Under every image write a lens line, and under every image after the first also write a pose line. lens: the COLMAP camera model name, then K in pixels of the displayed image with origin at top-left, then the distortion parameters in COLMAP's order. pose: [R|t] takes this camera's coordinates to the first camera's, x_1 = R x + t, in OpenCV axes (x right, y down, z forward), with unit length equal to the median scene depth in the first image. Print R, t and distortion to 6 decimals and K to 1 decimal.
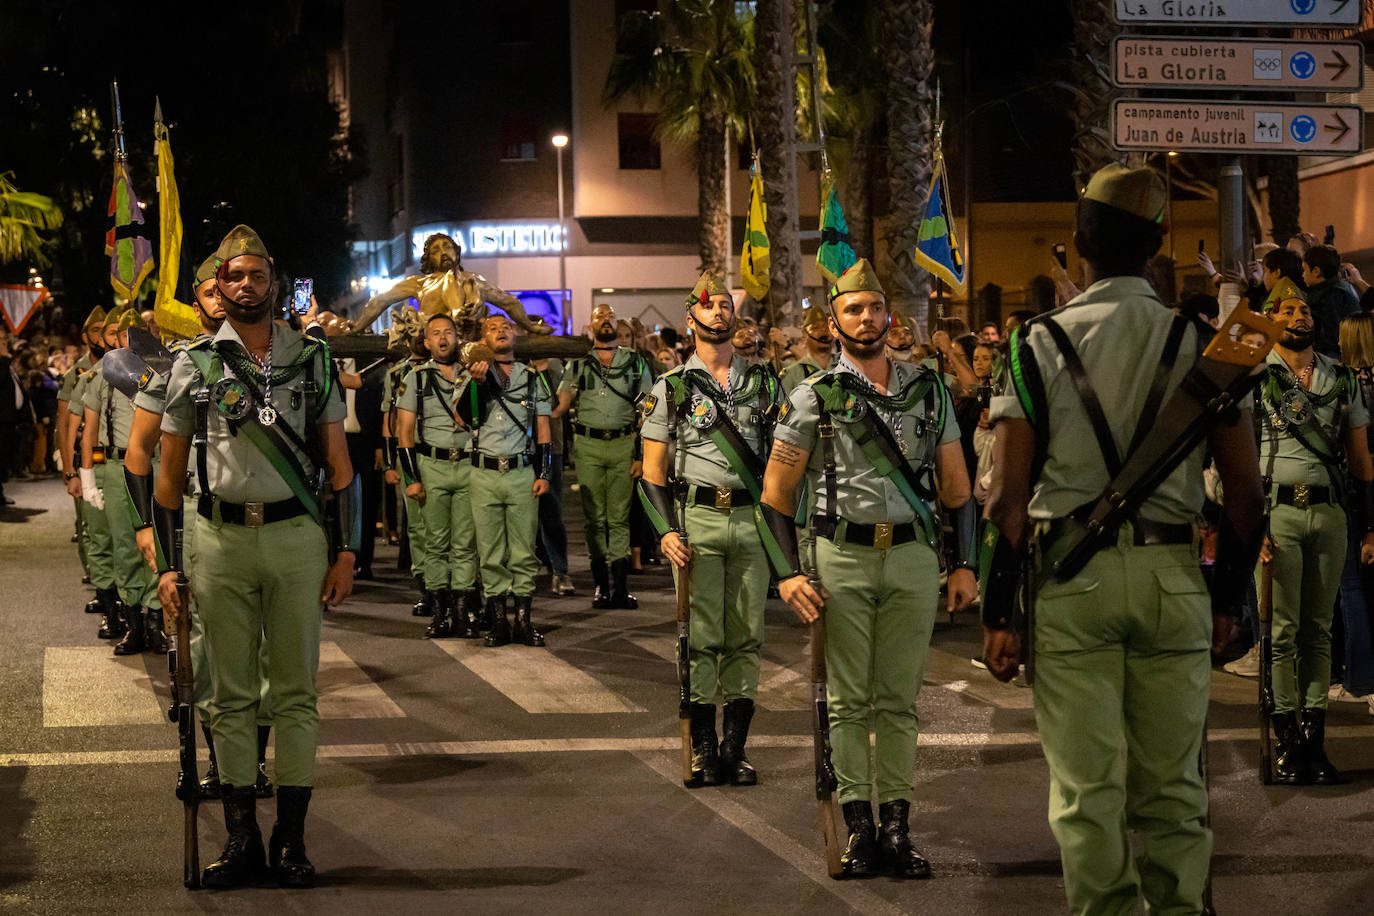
lens RADIAL K [[1421.6, 0, 687.0], [0, 1421.6, 458.0], [0, 0, 1]] dist [-0.039634, 0.002232]
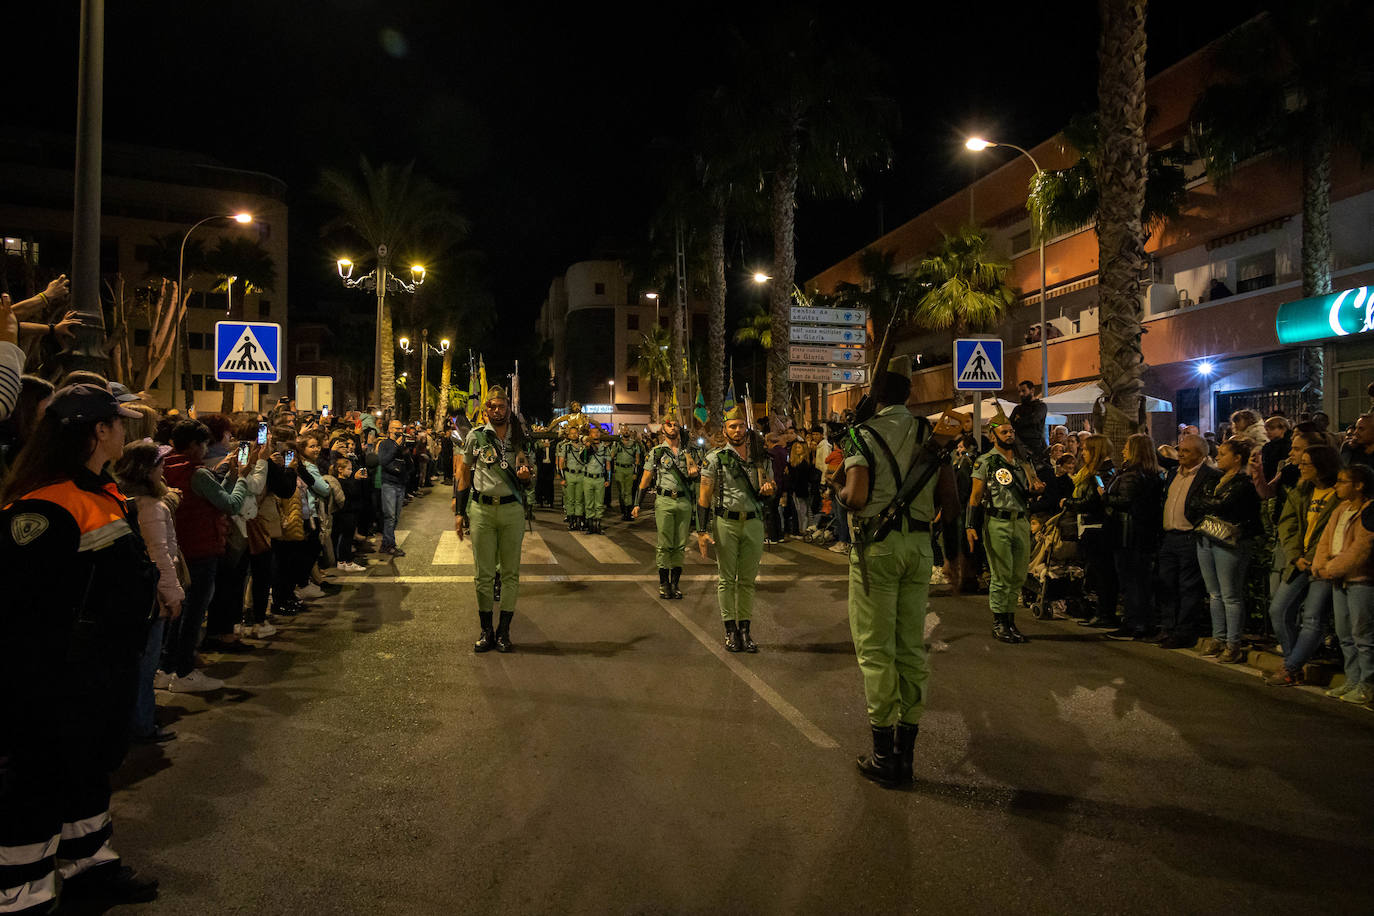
lens RADIAL K [[946.3, 0, 680.0], [0, 946.3, 460.0], [0, 0, 1]] dist [0.003870, -0.000240]
pose [[0.998543, 0.027945, -0.046161, 0.144096], [-0.030244, 0.998297, -0.049891, 0.064885], [0.044688, 0.051215, 0.997687, -0.997335]]
